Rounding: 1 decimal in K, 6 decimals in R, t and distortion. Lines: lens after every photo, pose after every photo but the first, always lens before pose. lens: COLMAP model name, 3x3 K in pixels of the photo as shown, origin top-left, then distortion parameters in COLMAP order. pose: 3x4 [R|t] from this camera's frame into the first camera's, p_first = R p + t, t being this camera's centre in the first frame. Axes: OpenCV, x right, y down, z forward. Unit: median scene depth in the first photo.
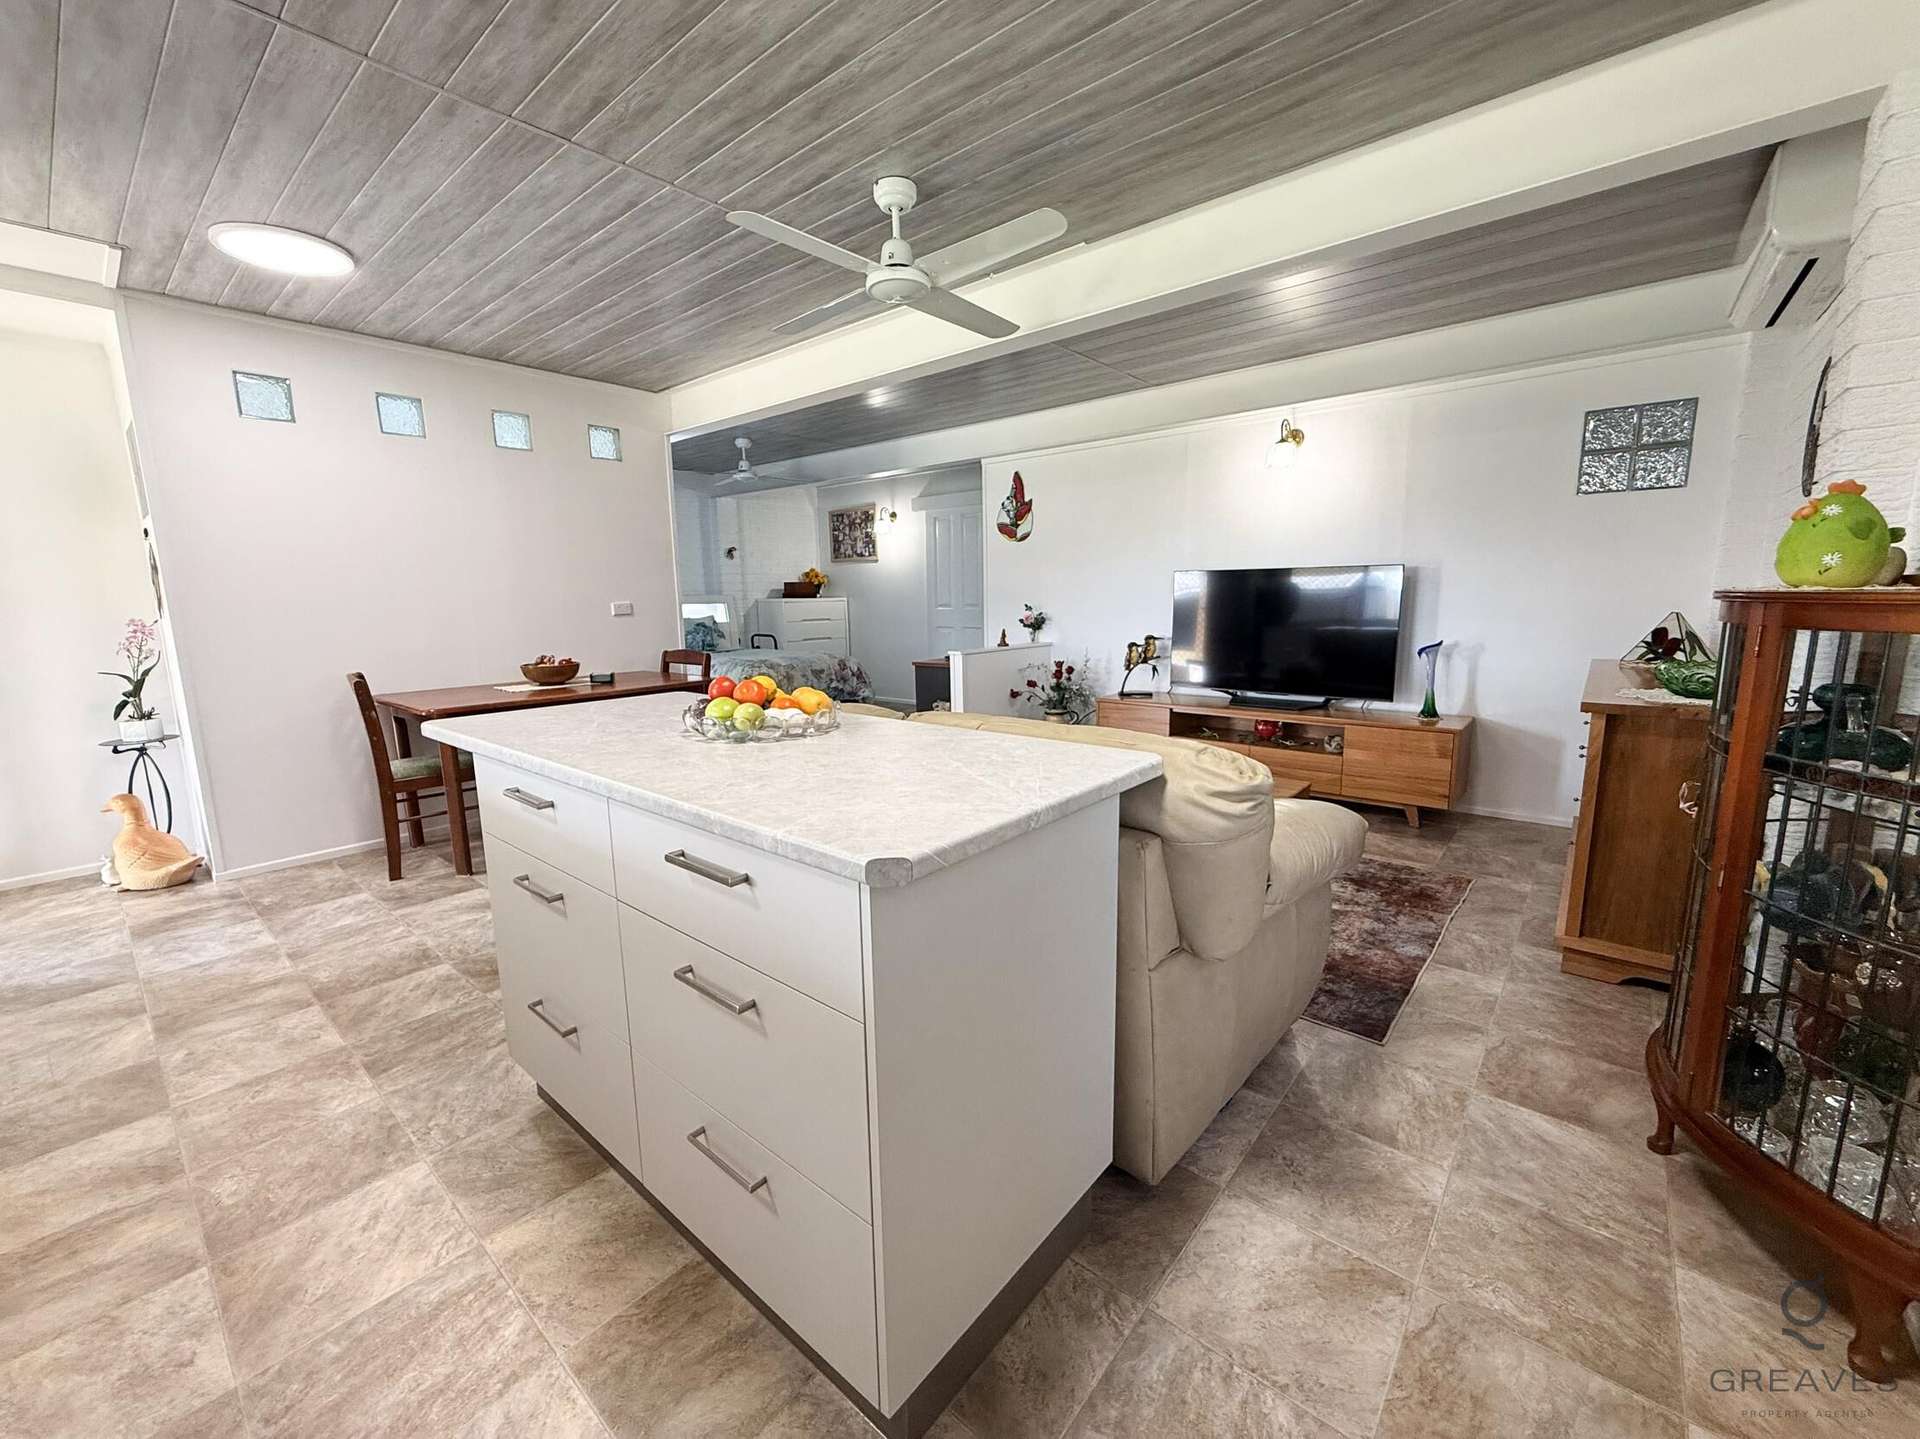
lens RADIAL K [[766.0, 0, 952.4], [0, 766.0, 718.9], [0, 0, 1]] dist [0.000362, -0.000160]
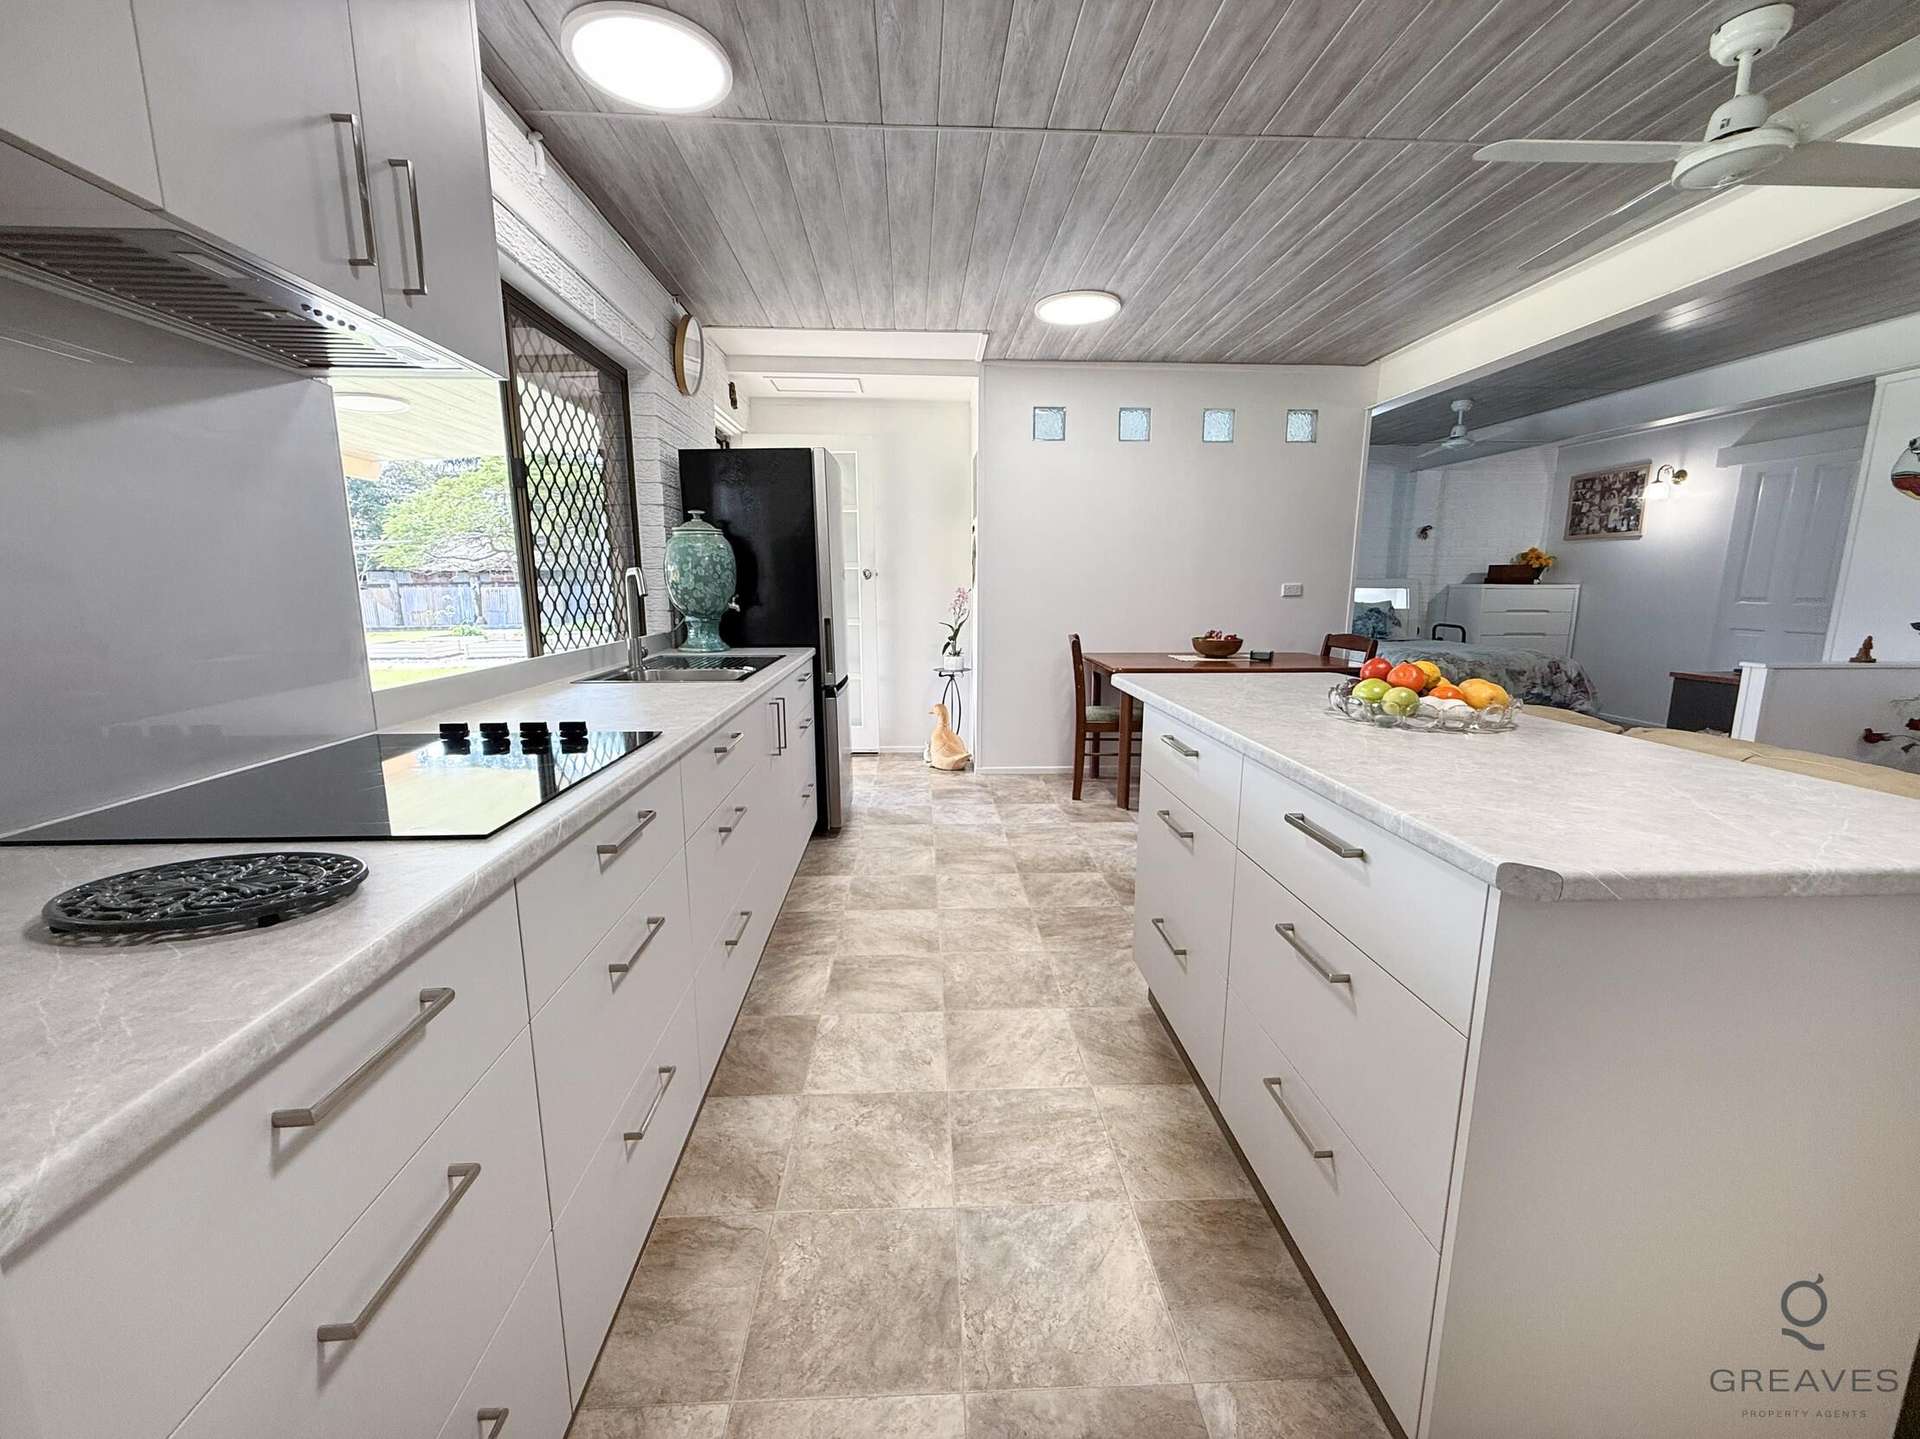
lens RADIAL K [[766.0, 0, 952.4], [0, 766.0, 718.9], [0, 0, 1]] dist [0.000362, -0.000160]
pose [[0.682553, 0.145697, -0.716166, 0.023970], [-0.130912, 0.988452, 0.076323, 0.011471], [0.719016, 0.041660, 0.693744, -0.035613]]
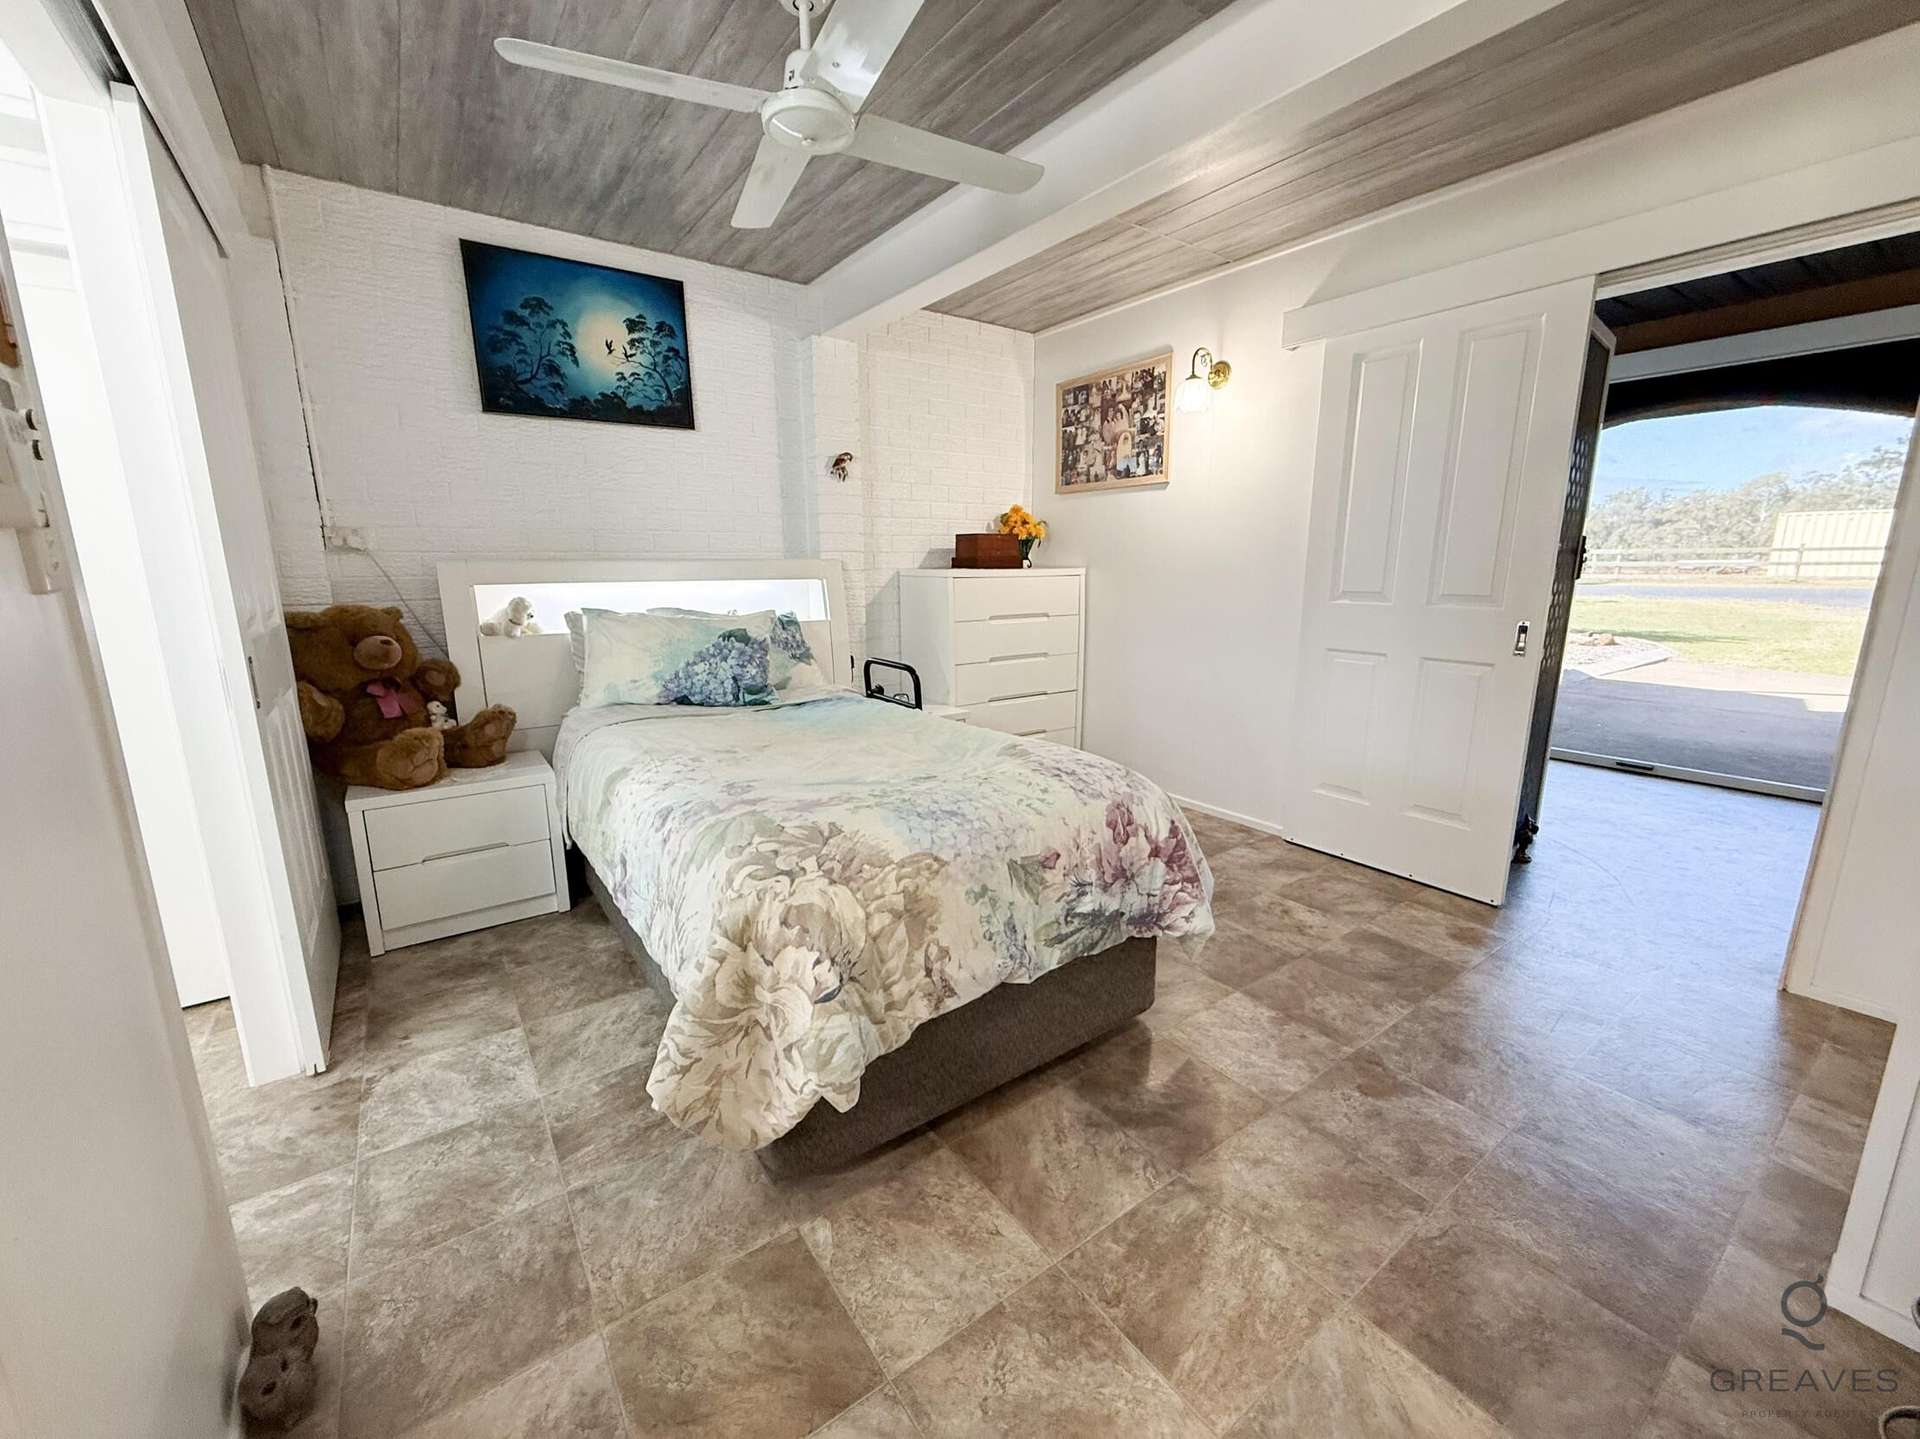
lens RADIAL K [[766.0, 0, 952.4], [0, 766.0, 718.9], [0, 0, 1]] dist [0.000362, -0.000160]
pose [[0.970402, 0.061300, -0.233585, -0.359747], [-0.051087, 0.997465, 0.049531, -0.302221], [0.236030, -0.036132, 0.971074, 1.843695]]
